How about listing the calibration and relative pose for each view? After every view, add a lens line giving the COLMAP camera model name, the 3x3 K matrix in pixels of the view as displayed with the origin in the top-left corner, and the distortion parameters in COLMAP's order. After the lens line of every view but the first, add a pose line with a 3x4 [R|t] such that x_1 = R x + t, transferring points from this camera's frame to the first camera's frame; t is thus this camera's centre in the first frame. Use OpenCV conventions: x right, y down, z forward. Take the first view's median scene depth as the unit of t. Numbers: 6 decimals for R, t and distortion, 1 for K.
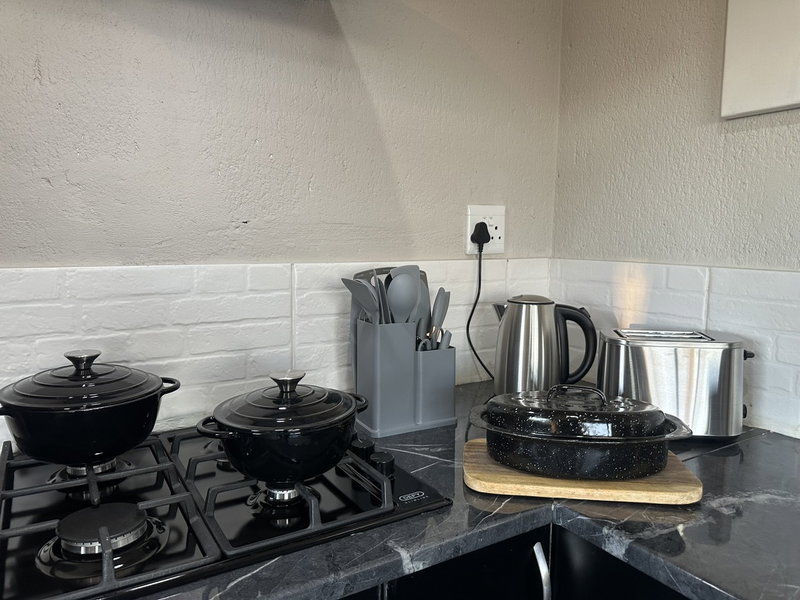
lens RADIAL K [[568.1, 0, 401.2], [0, 568.1, 297.3], [0, 0, 1]] dist [0.077161, -0.109654]
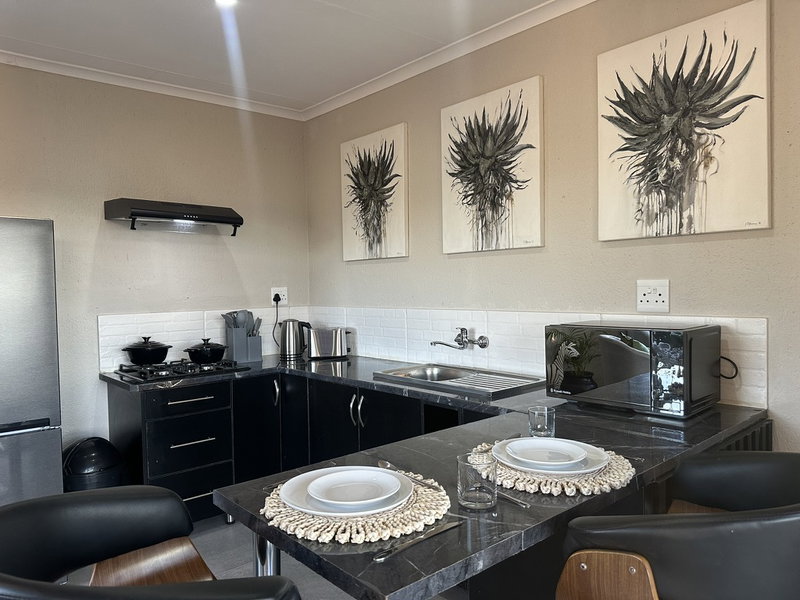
lens RADIAL K [[560.9, 0, 398.0], [0, 560.9, 302.0], [0, 0, 1]] dist [0.154419, -0.253434]
pose [[0.985295, -0.035216, 0.167195, 0.297297], [0.048878, 0.995730, -0.078313, 0.169029], [-0.163723, 0.085334, 0.982809, -2.001626]]
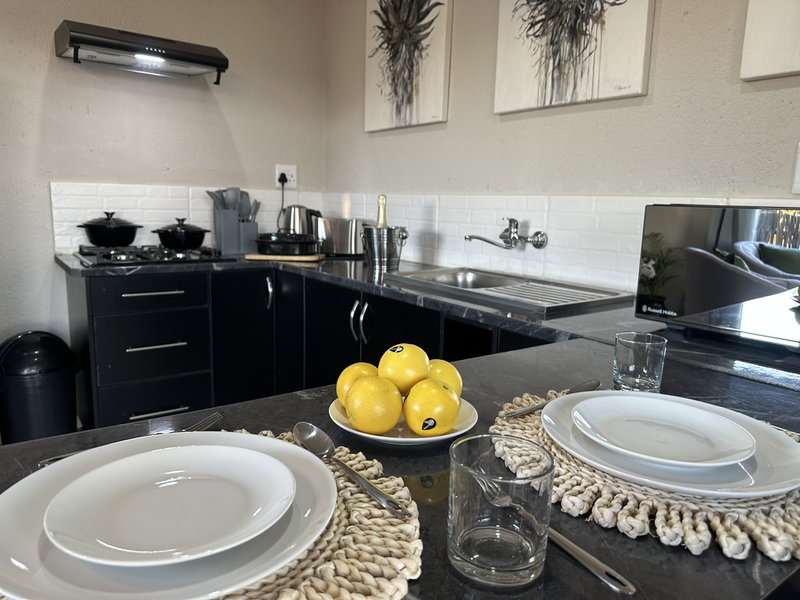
lens RADIAL K [[568.1, 0, 401.2], [0, 568.1, 297.3], [0, 0, 1]] dist [0.077161, -0.109654]
pose [[0.996778, 0.003641, 0.080125, 0.481059], [-0.008494, 0.998143, 0.060322, 0.238445], [-0.079757, -0.060809, 0.994958, -1.426058]]
